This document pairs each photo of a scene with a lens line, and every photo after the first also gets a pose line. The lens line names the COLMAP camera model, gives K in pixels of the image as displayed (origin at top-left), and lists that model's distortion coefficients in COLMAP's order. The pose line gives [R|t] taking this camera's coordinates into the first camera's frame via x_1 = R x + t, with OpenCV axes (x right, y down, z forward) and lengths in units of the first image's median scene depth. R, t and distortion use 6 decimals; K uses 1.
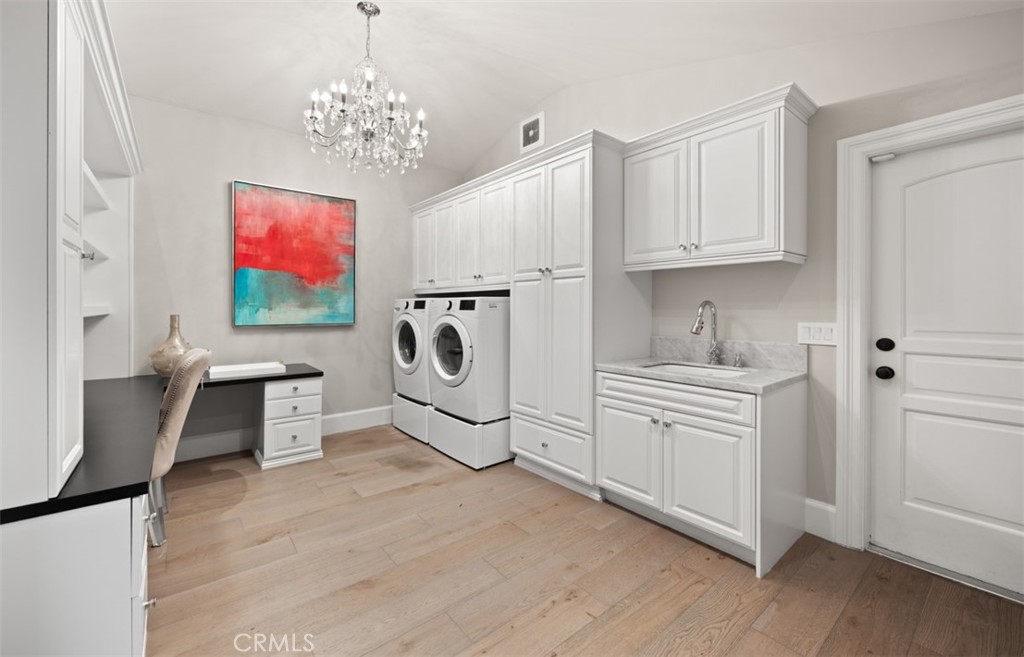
lens RADIAL K [[419.5, 0, 508.1], [0, 419.5, 307.3], [0, 0, 1]] dist [-0.001443, -0.000532]
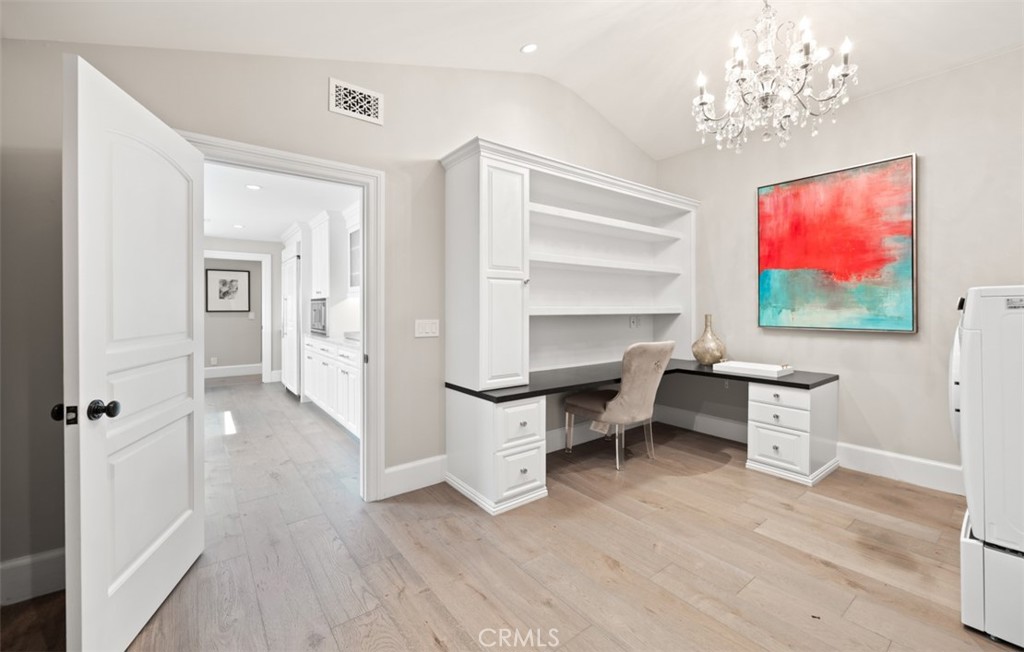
lens RADIAL K [[419.5, 0, 518.6], [0, 419.5, 307.7], [0, 0, 1]] dist [-0.001443, -0.000532]
pose [[-0.022771, -0.003193, -0.999736, 0.389414], [-0.000768, 0.999995, -0.003176, 0.002226], [0.999740, 0.000696, -0.022773, 0.406846]]
